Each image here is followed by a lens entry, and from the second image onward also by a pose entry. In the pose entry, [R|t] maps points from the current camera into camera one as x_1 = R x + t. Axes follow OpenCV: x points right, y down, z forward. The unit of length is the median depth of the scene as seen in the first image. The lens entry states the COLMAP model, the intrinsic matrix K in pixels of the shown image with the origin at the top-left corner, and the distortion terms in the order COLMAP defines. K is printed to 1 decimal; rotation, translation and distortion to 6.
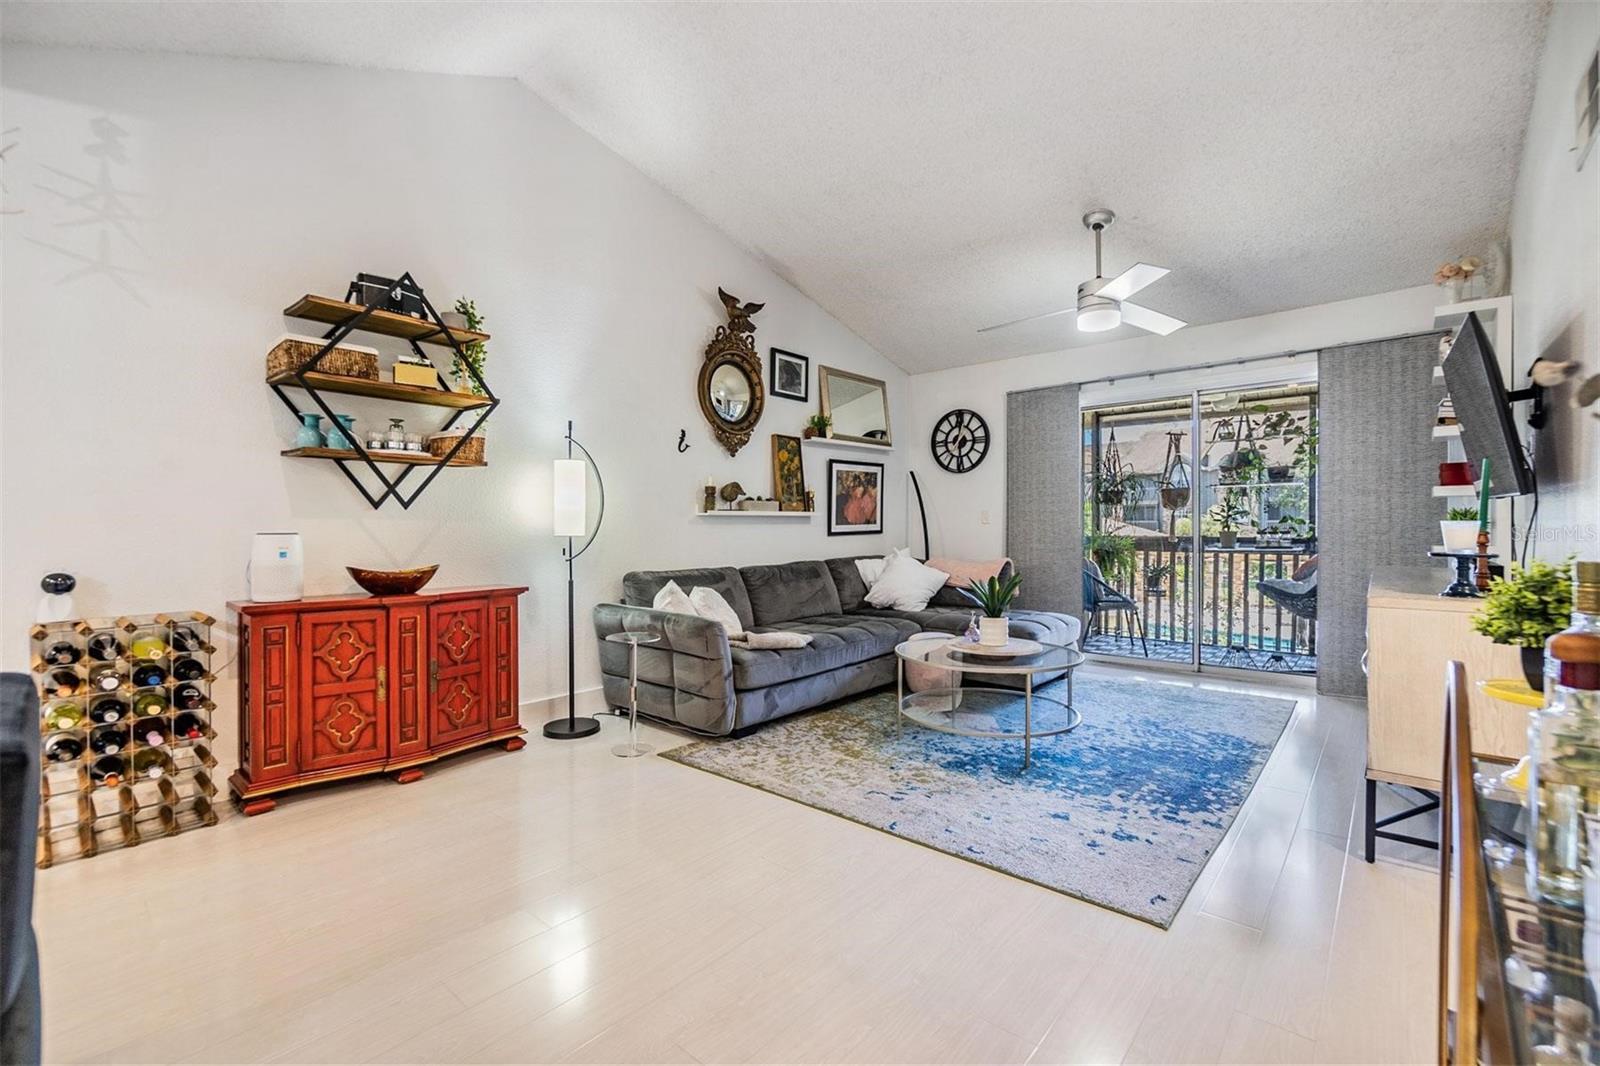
lens RADIAL K [[700.6, 0, 798.2], [0, 700.6, 533.3], [0, 0, 1]] dist [-0.002001, -0.000448]
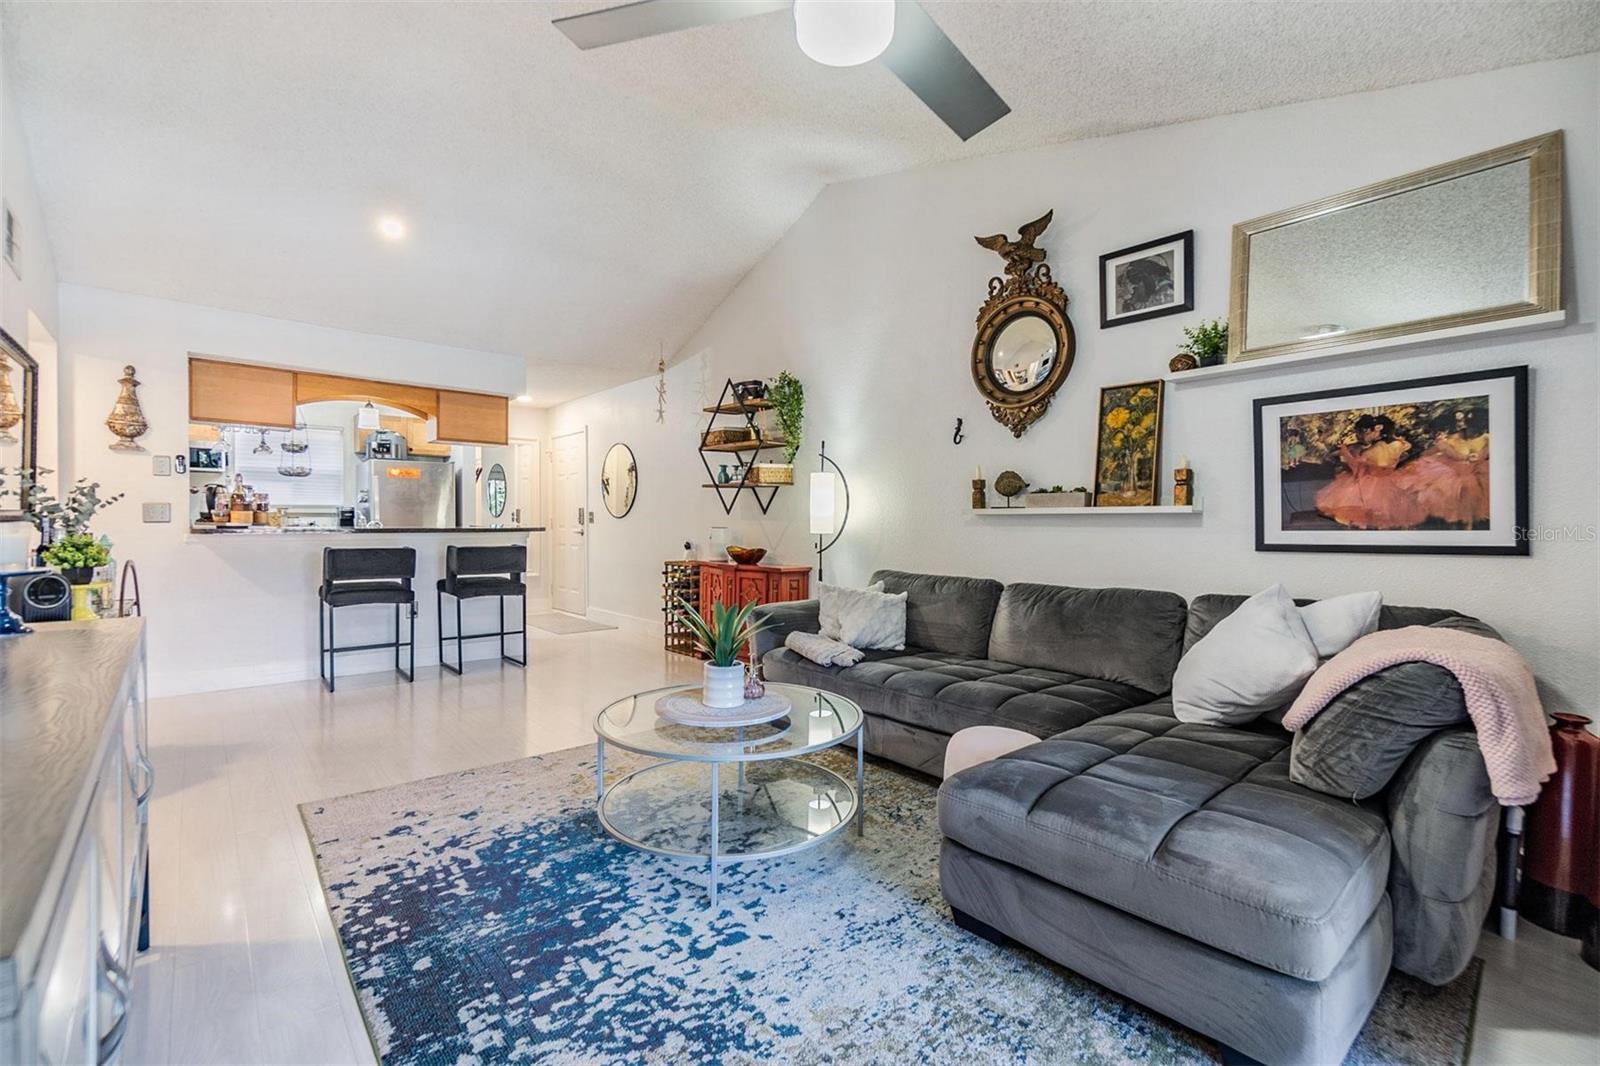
lens RADIAL K [[700.6, 0, 789.2], [0, 700.6, 529.2], [0, 0, 1]] dist [-0.002001, -0.000448]
pose [[-0.159714, 0.012702, -0.987082, 0.720043], [-0.018048, 0.999713, 0.015784, -0.016512], [0.986998, 0.020336, -0.159438, 0.897003]]
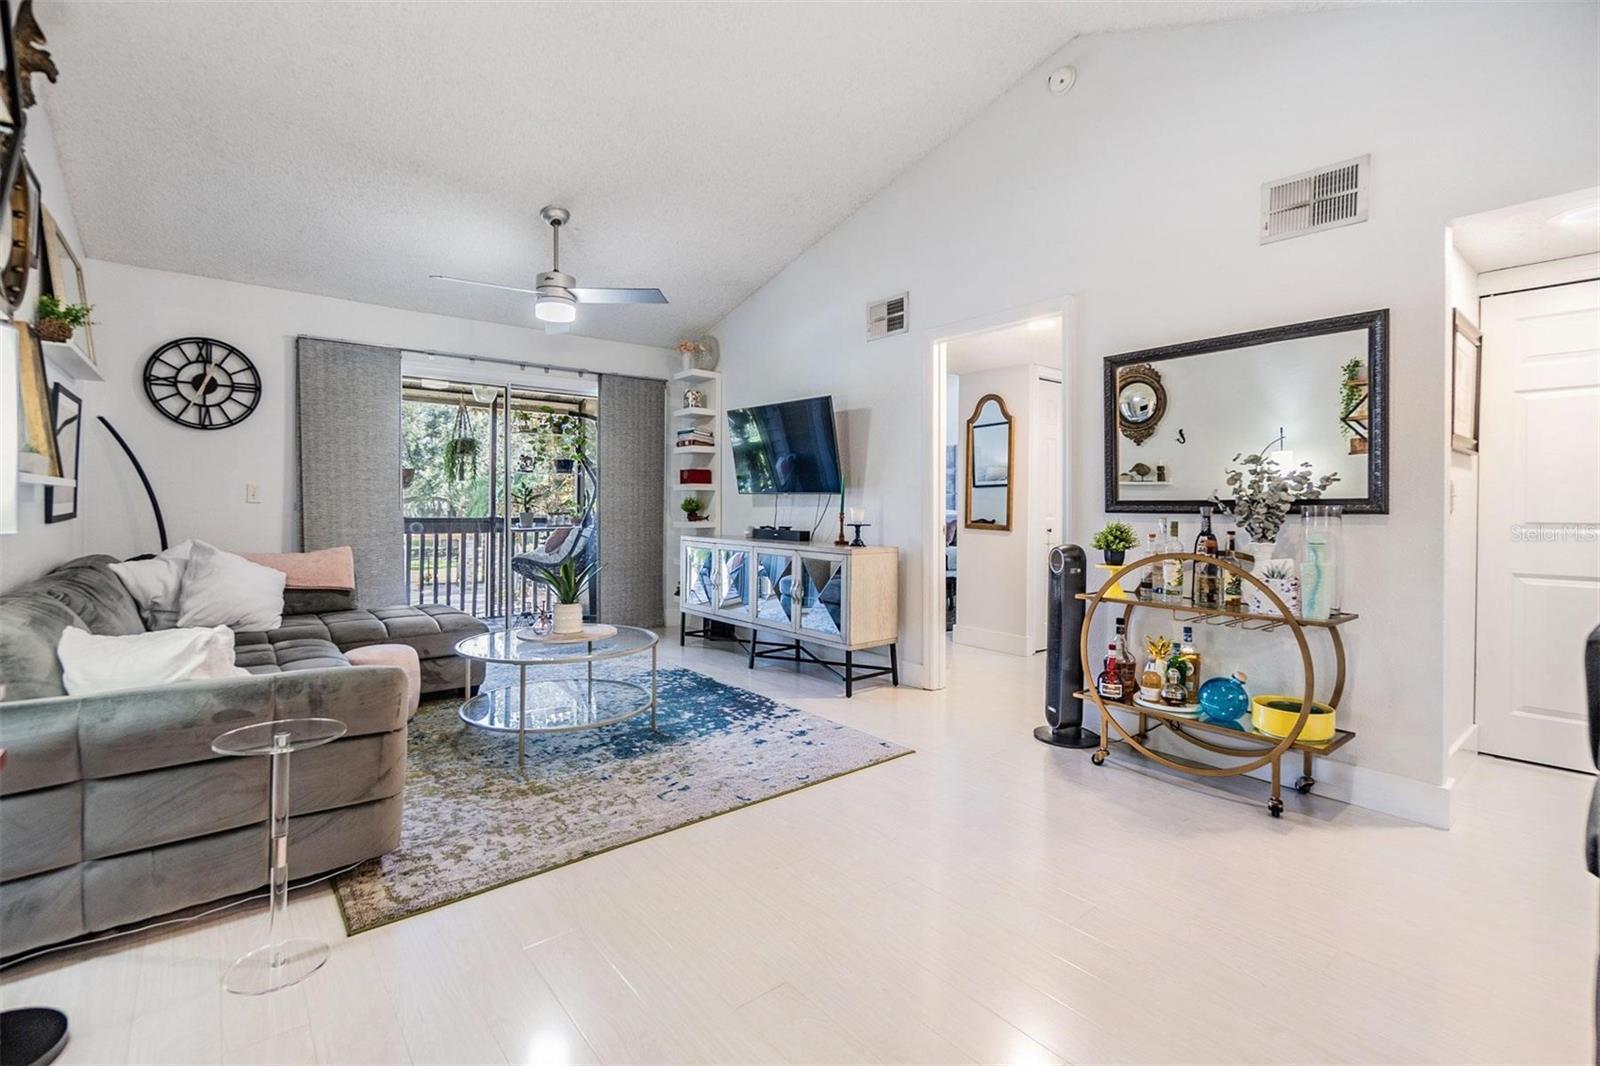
lens RADIAL K [[700.6, 0, 795.1], [0, 700.6, 517.2], [0, 0, 1]] dist [-0.002001, -0.000448]
pose [[0.166564, -0.010299, 0.985977, -0.472931], [0.003842, 0.999945, 0.009796, -0.005003], [-0.986023, 0.002157, 0.166594, 0.407454]]
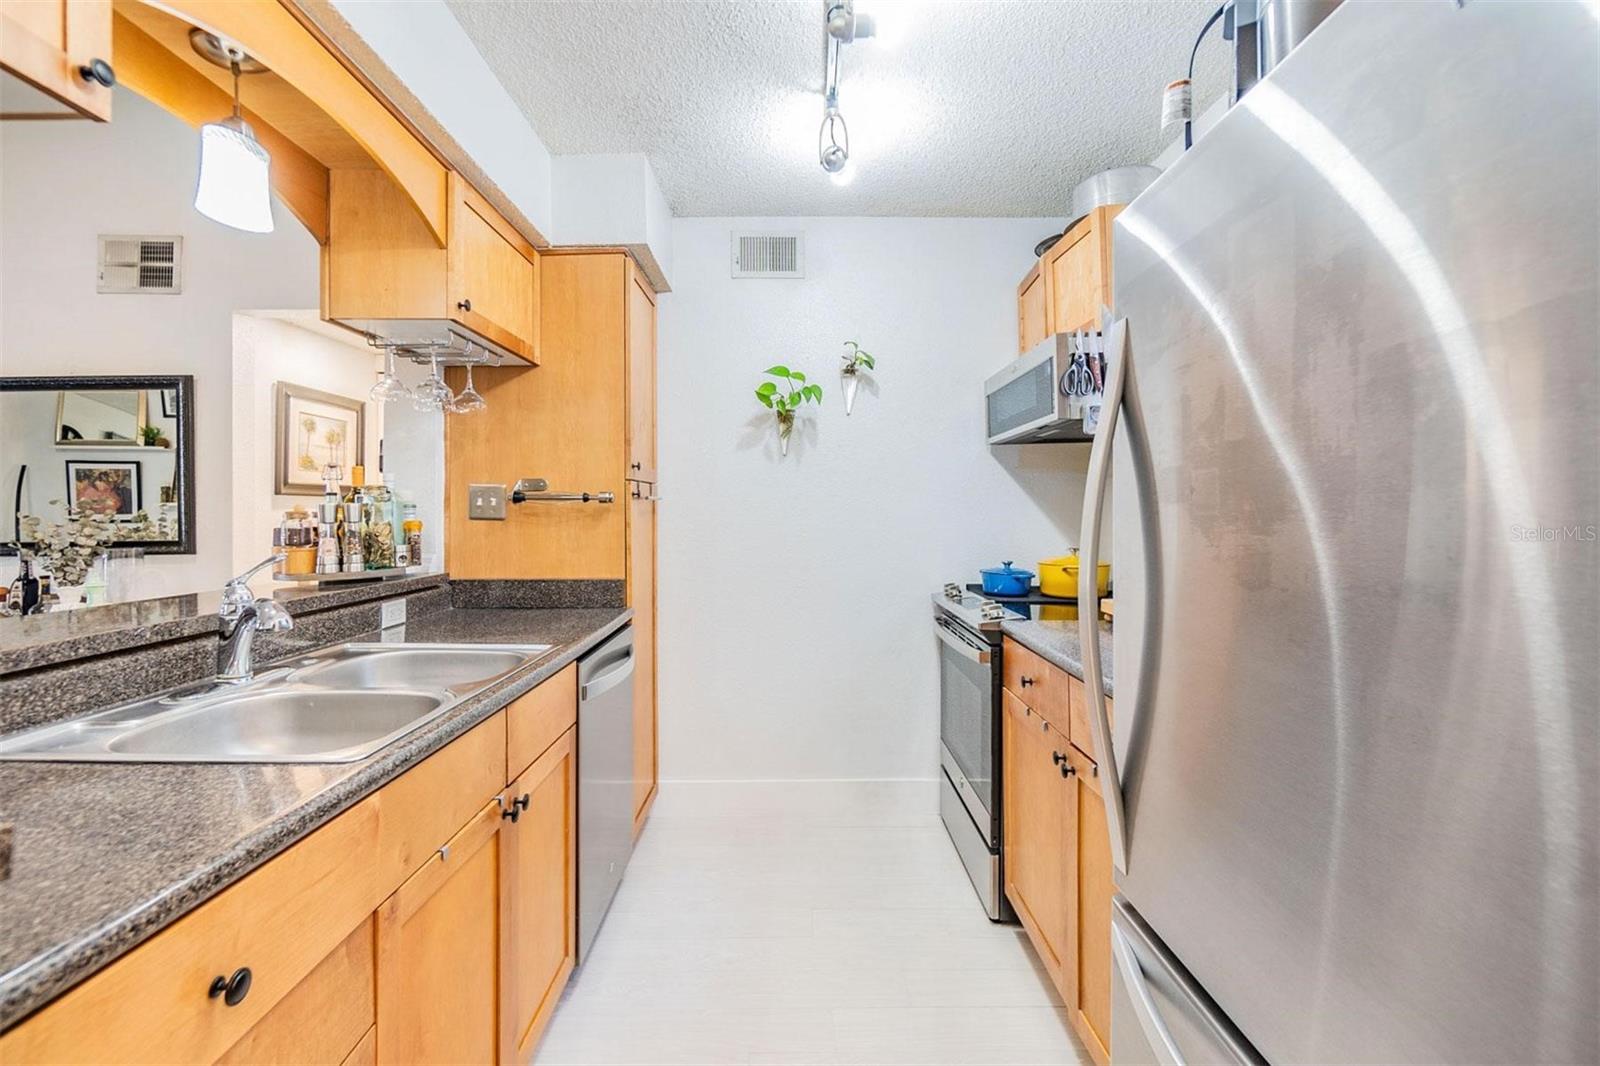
lens RADIAL K [[700.6, 0, 800.0], [0, 700.6, 508.2], [0, 0, 1]] dist [-0.002001, -0.000448]
pose [[-0.652751, 0.014448, 0.757435, -0.693685], [0.015549, 0.999863, -0.005672, -0.029024], [-0.757413, 0.008074, -0.652886, 0.028868]]
